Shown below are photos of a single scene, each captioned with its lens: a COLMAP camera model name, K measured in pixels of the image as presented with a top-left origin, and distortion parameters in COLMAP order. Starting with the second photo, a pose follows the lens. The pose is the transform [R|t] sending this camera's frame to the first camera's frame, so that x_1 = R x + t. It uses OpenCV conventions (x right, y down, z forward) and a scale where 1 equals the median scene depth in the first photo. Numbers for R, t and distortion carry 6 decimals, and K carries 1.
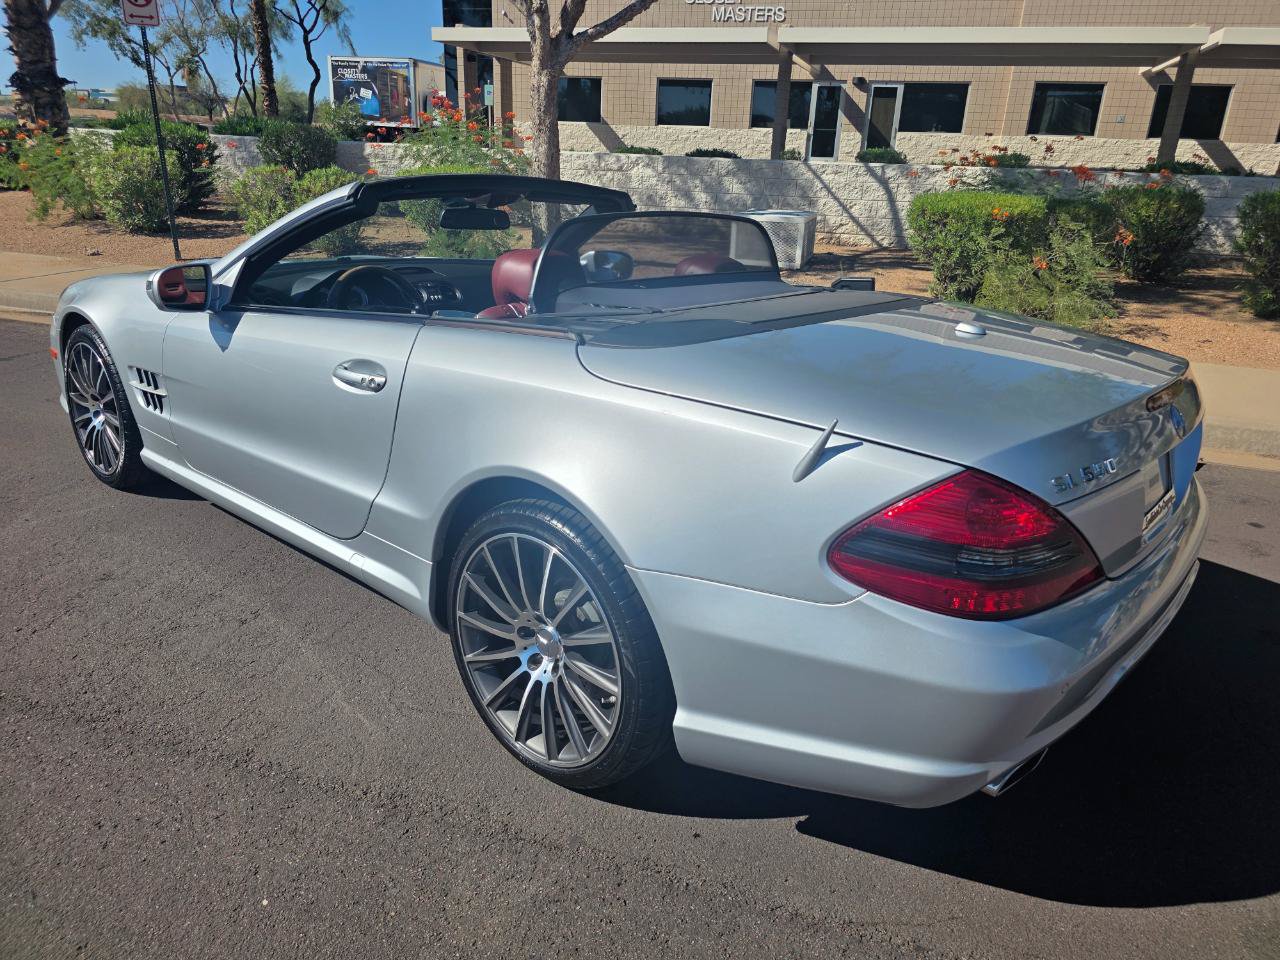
lens RADIAL K [[868.6, 0, 633.8], [0, 868.6, 467.7], [0, 0, 1]] dist [0.037367, -0.032841]
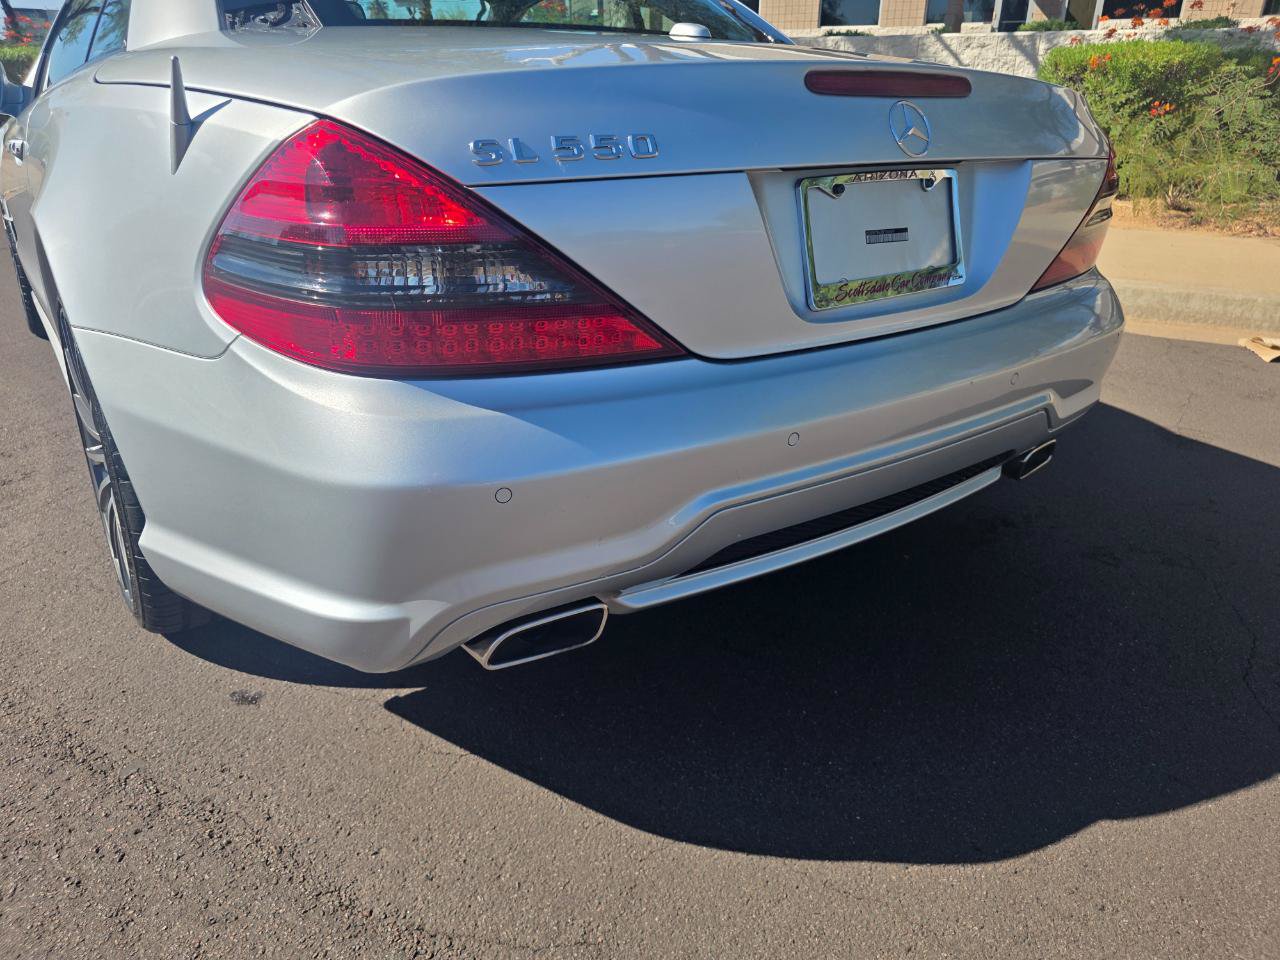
lens RADIAL K [[866.5, 0, 632.6], [0, 866.5, 478.4], [0, 0, 1]] dist [0.020610, -0.020770]
pose [[0.979144, 0.046310, -0.197819, 0.636026], [-0.029584, 0.995796, 0.086685, 0.169151], [0.201002, -0.079025, 0.976398, 0.375575]]
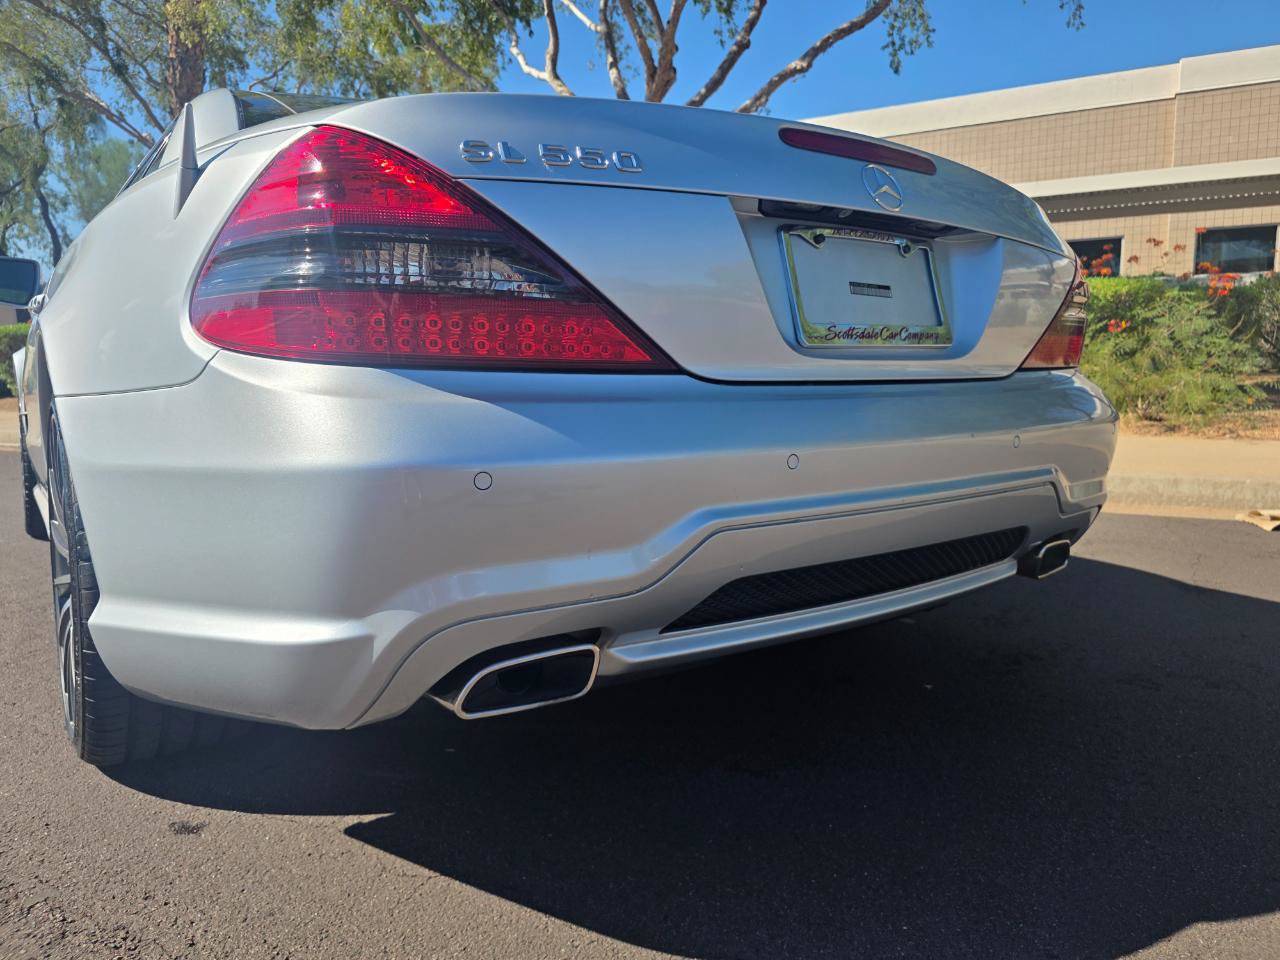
lens RADIAL K [[866.5, 0, 633.2], [0, 866.5, 477.3], [0, 0, 1]] dist [0.020610, -0.020770]
pose [[0.979401, -0.030576, -0.199598, 0.635954], [-0.010685, 0.979237, -0.202438, 0.332899], [0.201644, 0.200401, 0.958738, 0.424370]]
